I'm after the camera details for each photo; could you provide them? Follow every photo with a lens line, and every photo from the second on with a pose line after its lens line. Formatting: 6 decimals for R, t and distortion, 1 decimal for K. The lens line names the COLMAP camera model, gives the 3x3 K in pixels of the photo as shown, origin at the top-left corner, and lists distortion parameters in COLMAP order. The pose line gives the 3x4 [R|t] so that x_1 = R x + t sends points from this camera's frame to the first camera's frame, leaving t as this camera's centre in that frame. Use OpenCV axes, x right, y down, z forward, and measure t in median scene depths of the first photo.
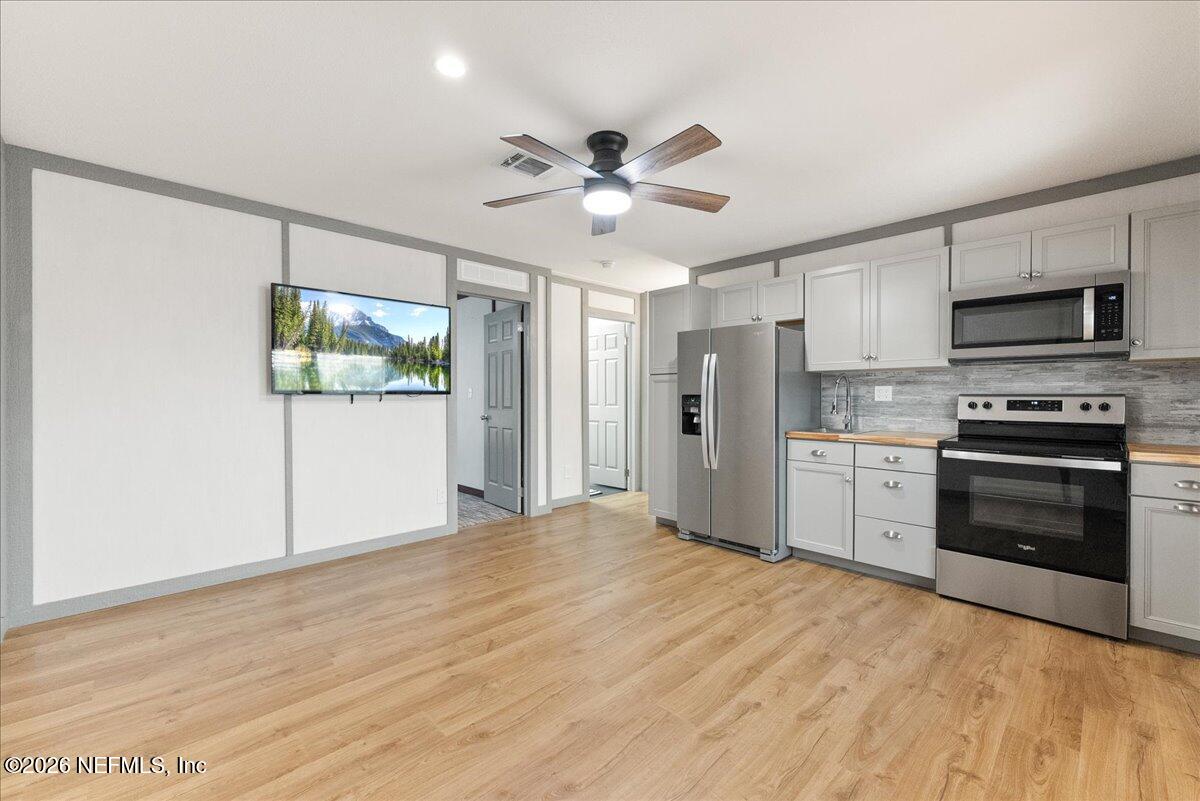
lens RADIAL K [[489.3, 0, 600.9], [0, 489.3, 396.0], [0, 0, 1]] dist [0.001782, 0.000156]
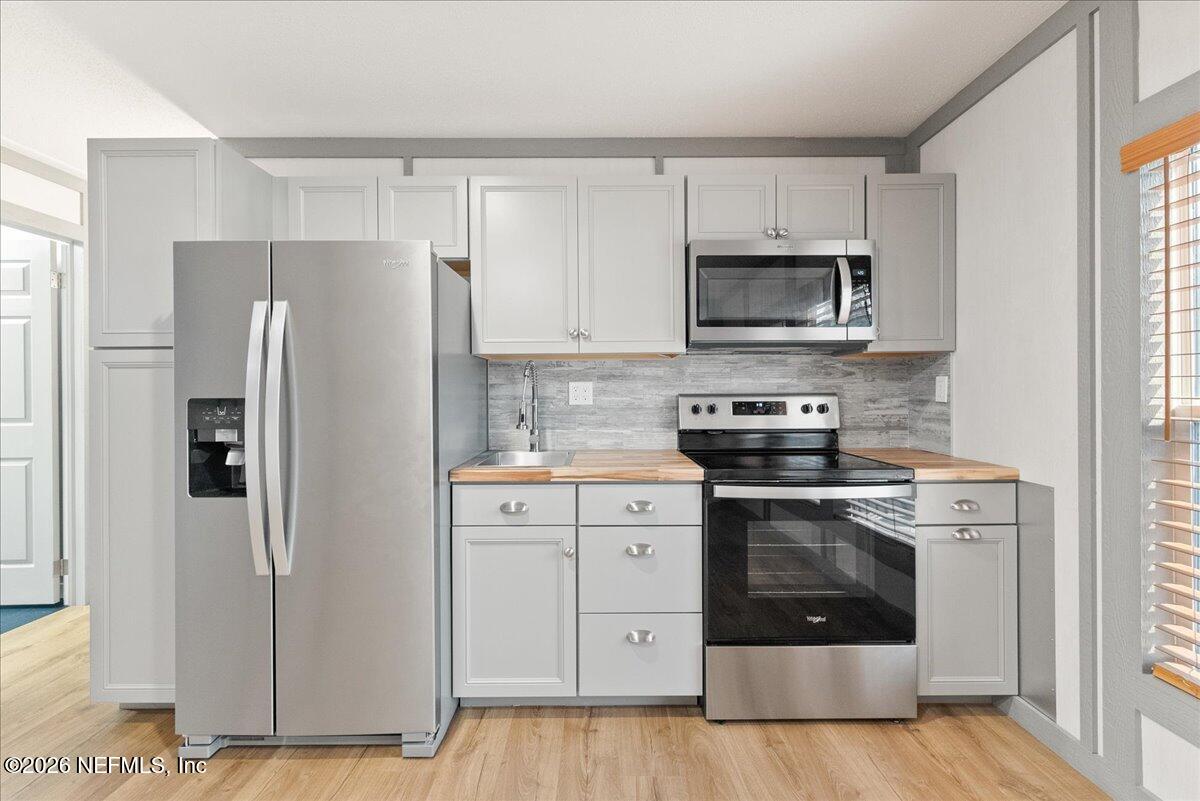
lens RADIAL K [[489.3, 0, 600.9], [0, 489.3, 396.0], [0, 0, 1]] dist [0.001782, 0.000156]
pose [[0.694070, -0.010341, 0.719833, 0.131810], [0.006885, 0.999946, 0.007726, -0.006837], [-0.719874, -0.000406, 0.694104, 0.565149]]
